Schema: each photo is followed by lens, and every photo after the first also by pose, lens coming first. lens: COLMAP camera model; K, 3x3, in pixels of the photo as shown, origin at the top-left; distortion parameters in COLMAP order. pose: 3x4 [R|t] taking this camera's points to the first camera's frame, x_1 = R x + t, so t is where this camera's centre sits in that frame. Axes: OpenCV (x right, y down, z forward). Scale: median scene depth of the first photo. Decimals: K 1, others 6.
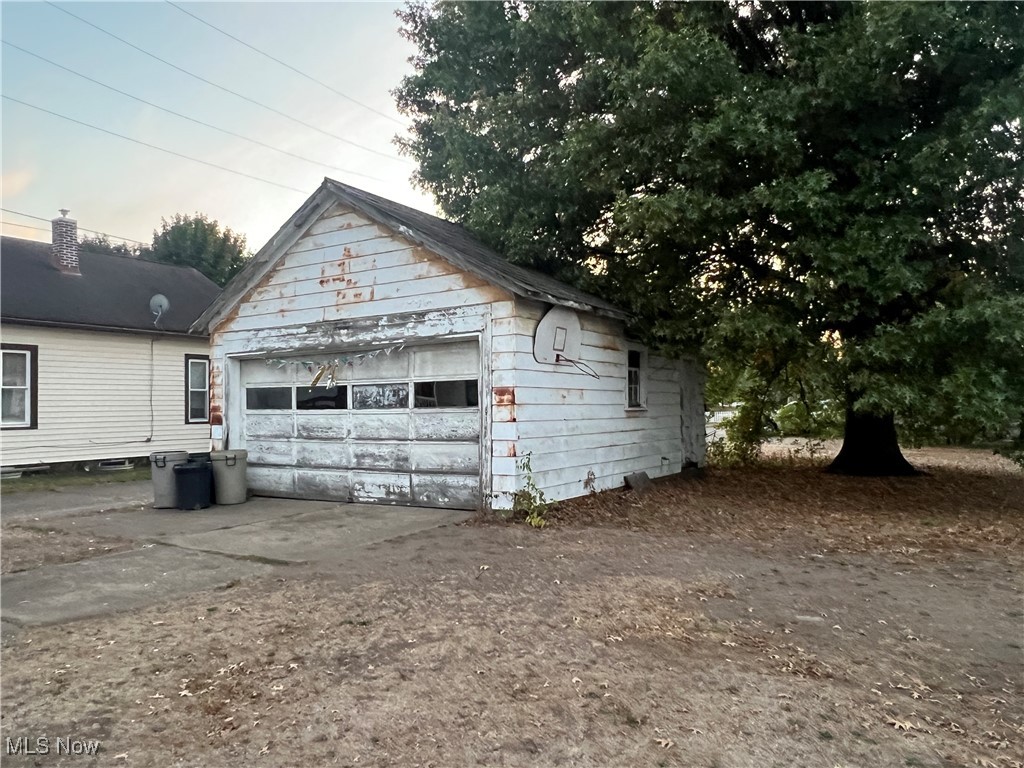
lens RADIAL K [[741.9, 0, 511.7], [0, 741.9, 390.4], [0, 0, 1]] dist [0.002070, 0.000184]
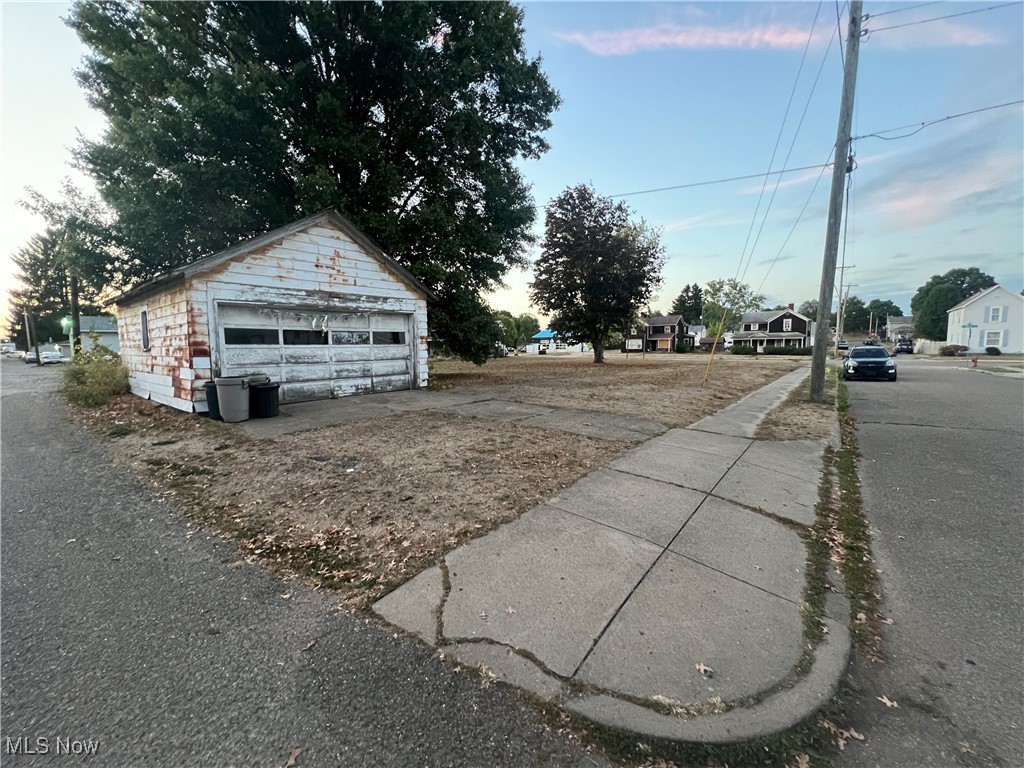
lens RADIAL K [[411.3, 0, 513.0], [0, 411.3, 378.4], [0, 0, 1]] dist [0.000868, -0.000421]
pose [[0.121273, -0.070670, 0.990100, -1.138940], [-0.018958, 0.997116, 0.073493, 0.025599], [-0.992438, -0.027683, 0.119584, 0.472249]]
